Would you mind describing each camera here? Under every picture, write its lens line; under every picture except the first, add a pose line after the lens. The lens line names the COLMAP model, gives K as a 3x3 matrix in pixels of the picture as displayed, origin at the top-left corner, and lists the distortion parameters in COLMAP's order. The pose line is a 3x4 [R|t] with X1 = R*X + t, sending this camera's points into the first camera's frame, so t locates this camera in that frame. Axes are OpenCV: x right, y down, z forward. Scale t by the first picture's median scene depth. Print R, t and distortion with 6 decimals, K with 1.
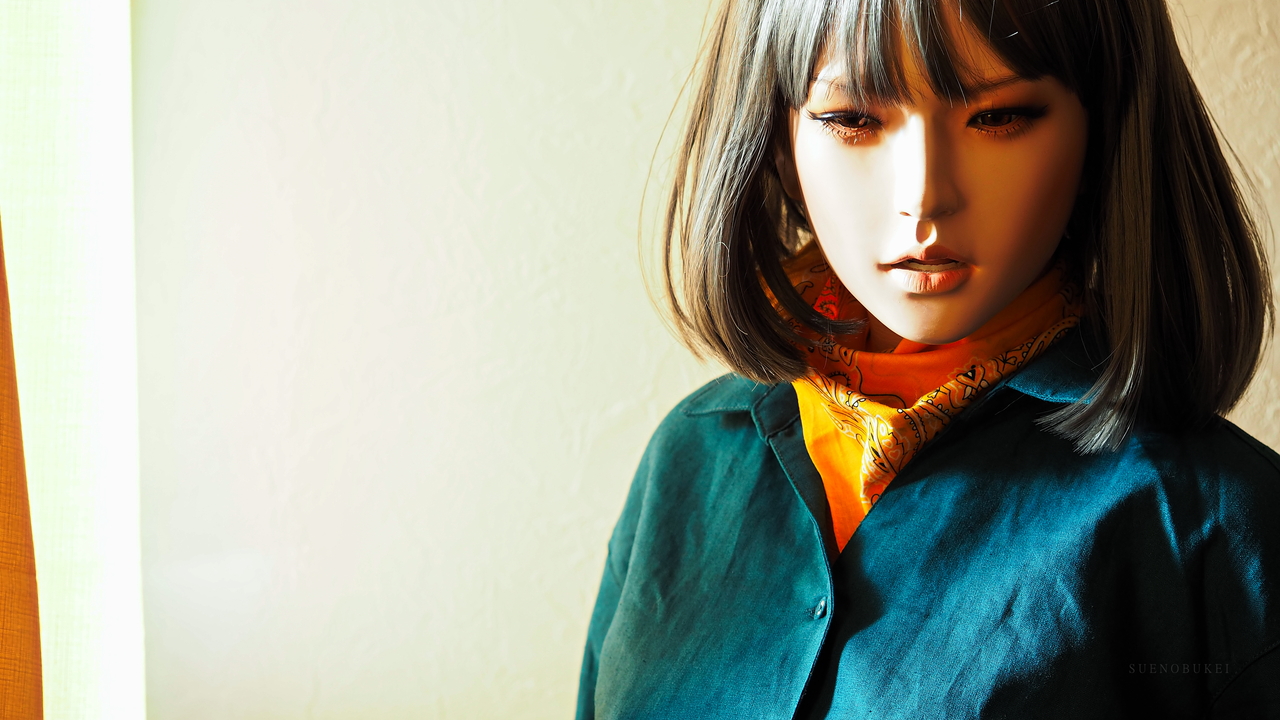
lens RADIAL K [[4581.6, 0, 641.8], [0, 4581.6, 355.5], [0, 0, 1]] dist [-0.007679, 0.000000]
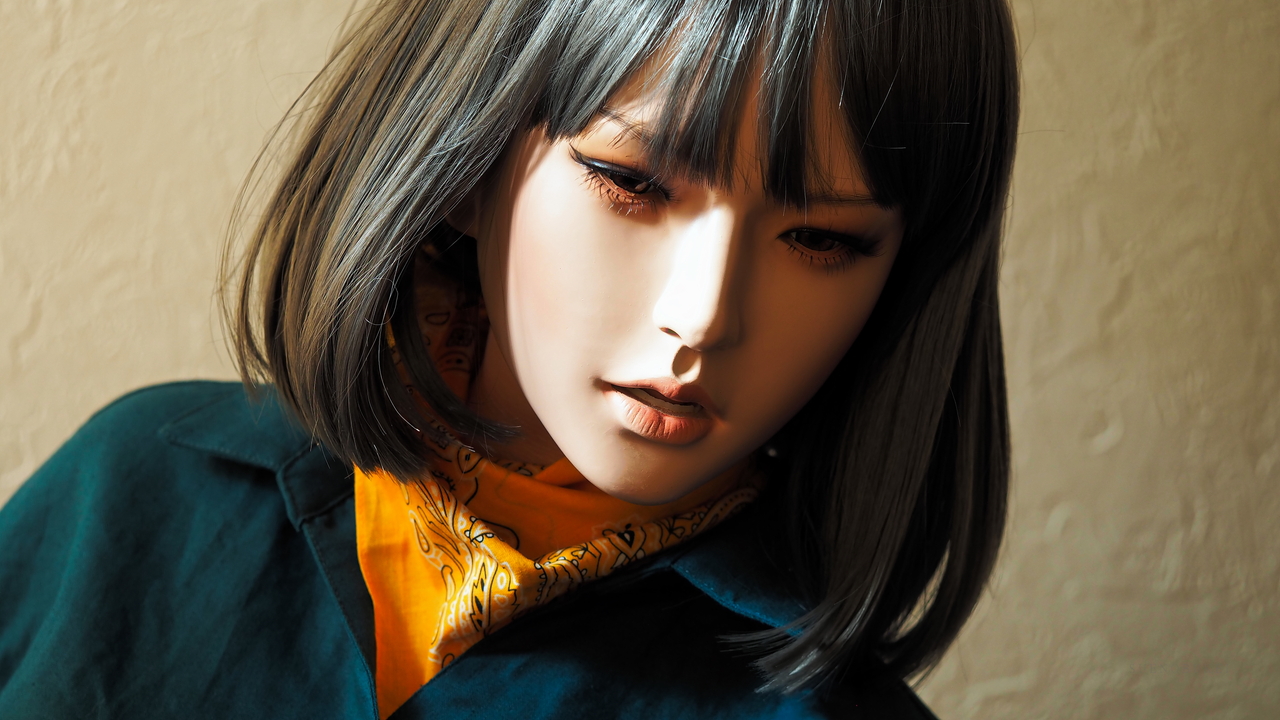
lens RADIAL K [[4581.6, 0, 643.7], [0, 4581.6, 358.7], [0, 0, 1]] dist [-0.007679, 0.000000]
pose [[0.887275, 0.271659, 0.372752, -0.210267], [-0.302551, 0.952784, 0.025792, -0.043436], [-0.348145, -0.135661, 0.927573, 0.325127]]
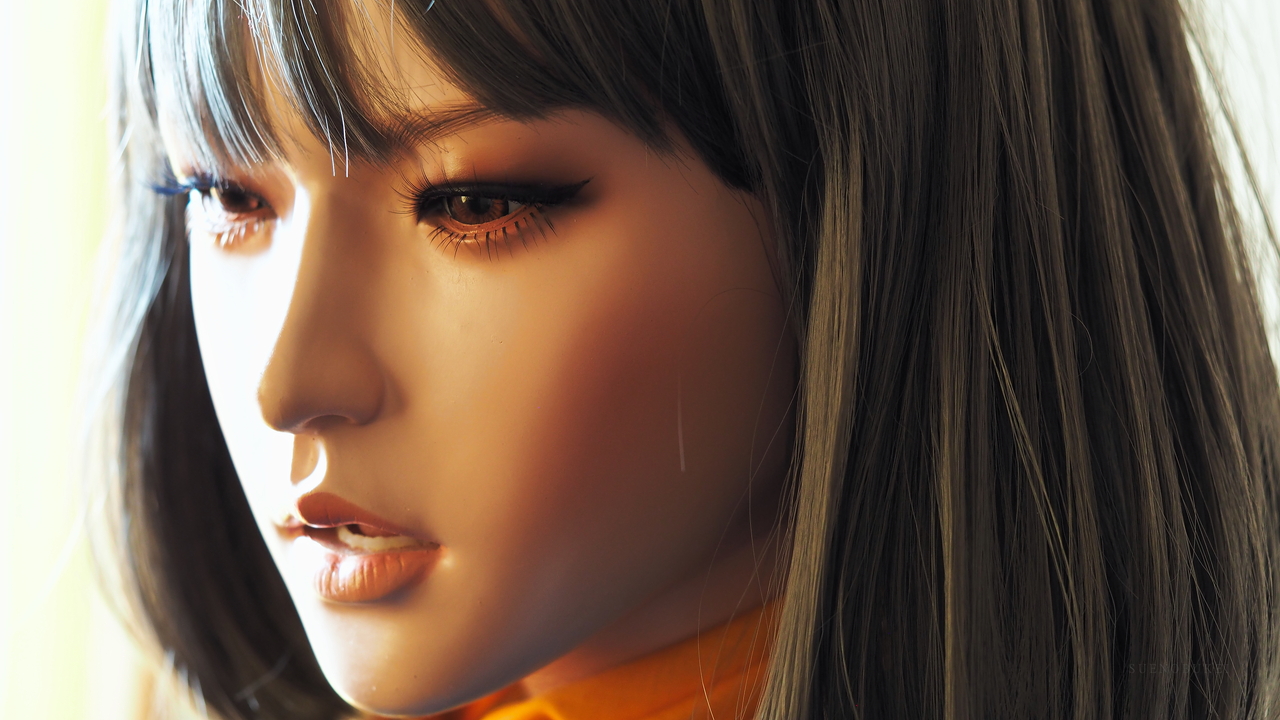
lens RADIAL K [[4581.6, 0, 637.4], [0, 4581.6, 361.1], [0, 0, 1]] dist [-0.007679, 0.000000]
pose [[0.857155, 0.062255, -0.511282, 0.303695], [-0.068633, 0.997621, 0.006411, -0.040446], [0.510465, 0.029596, 0.859389, 0.632387]]
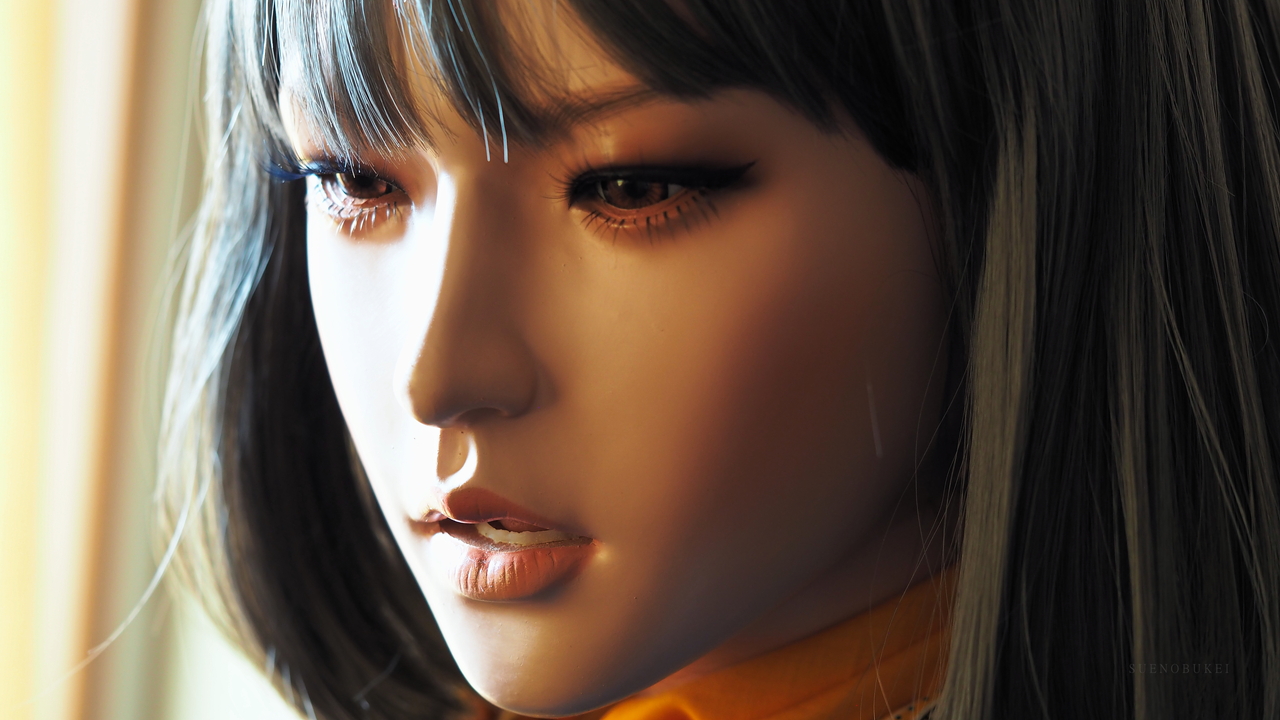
lens RADIAL K [[4581.6, 0, 642.8], [0, 4581.6, 357.7], [0, 0, 1]] dist [-0.007679, 0.000000]
pose [[0.891710, 0.055479, -0.449195, 0.259839], [-0.054681, 0.998395, 0.014762, -0.042087], [0.449293, 0.011399, 0.893312, 0.622593]]
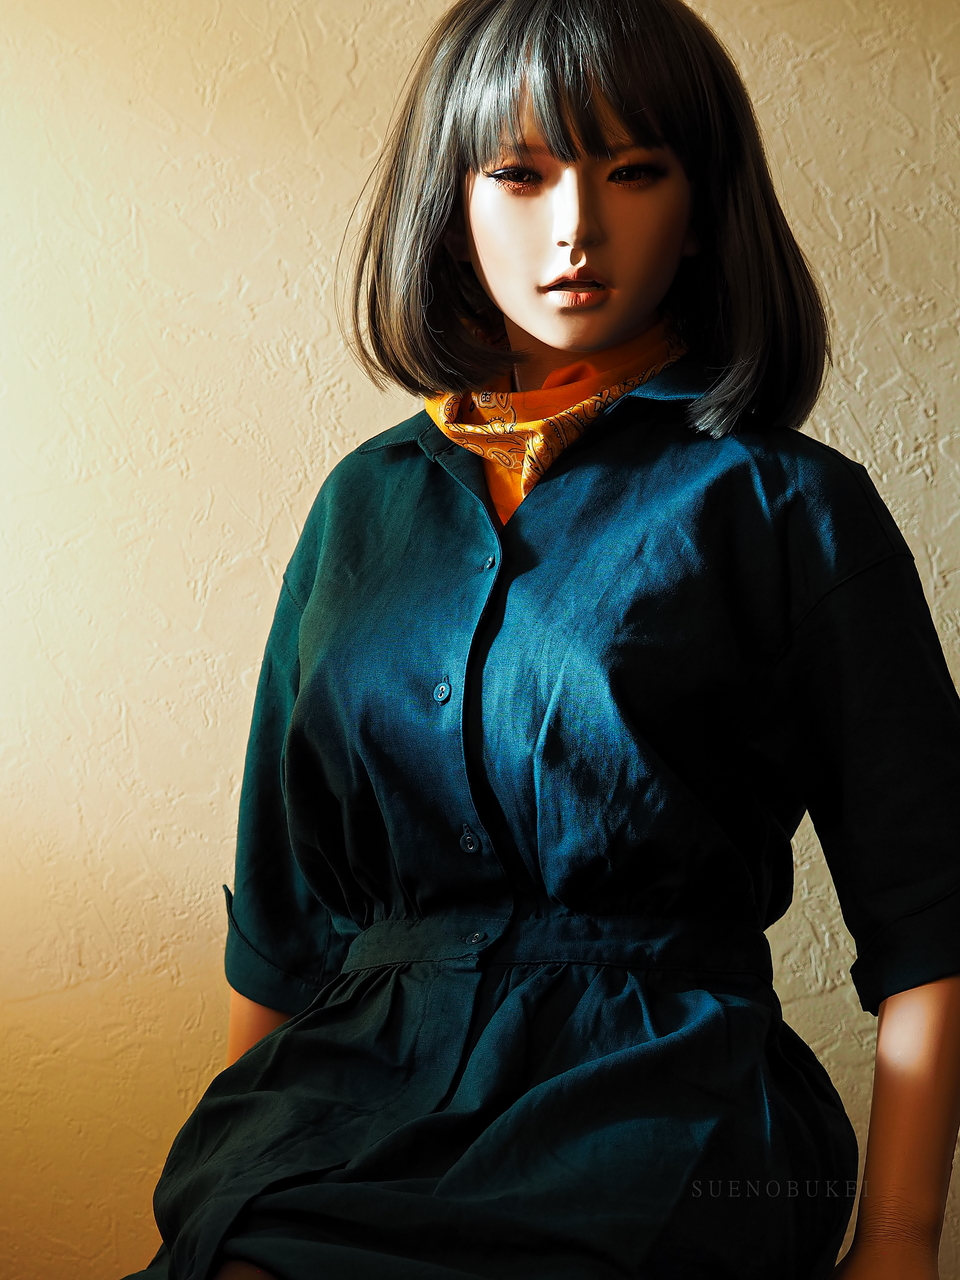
lens RADIAL K [[6049.2, 0, 488.0], [0, 6049.2, 639.7], [0, 0, 1]] dist [-0.011037, 0.000000]
pose [[0.989637, 0.018419, 0.142406, -0.202485], [0.003545, 0.988302, -0.152466, 0.336465], [-0.143548, 0.151391, 0.977995, -0.650366]]
